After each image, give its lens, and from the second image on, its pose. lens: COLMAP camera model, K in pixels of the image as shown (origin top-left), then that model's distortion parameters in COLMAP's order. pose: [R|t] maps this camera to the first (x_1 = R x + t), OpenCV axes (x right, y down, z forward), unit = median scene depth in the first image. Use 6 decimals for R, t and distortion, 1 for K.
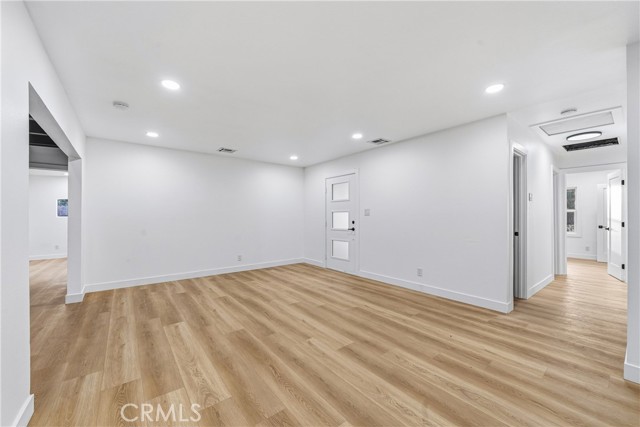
lens RADIAL K [[251.9, 0, 320.0], [0, 251.9, 214.9], [0, 0, 1]] dist [-0.002518, 0.000460]
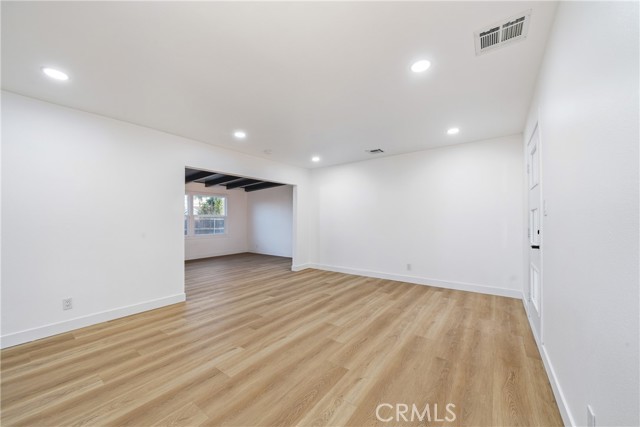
lens RADIAL K [[239.6, 0, 314.8], [0, 239.6, 225.4], [0, 0, 1]] dist [0.000142, 0.000006]
pose [[0.243099, 0.020454, -0.969786, 0.639944], [0.013324, 0.999613, 0.024423, -0.001862], [0.969910, -0.018859, 0.242732, 0.734877]]
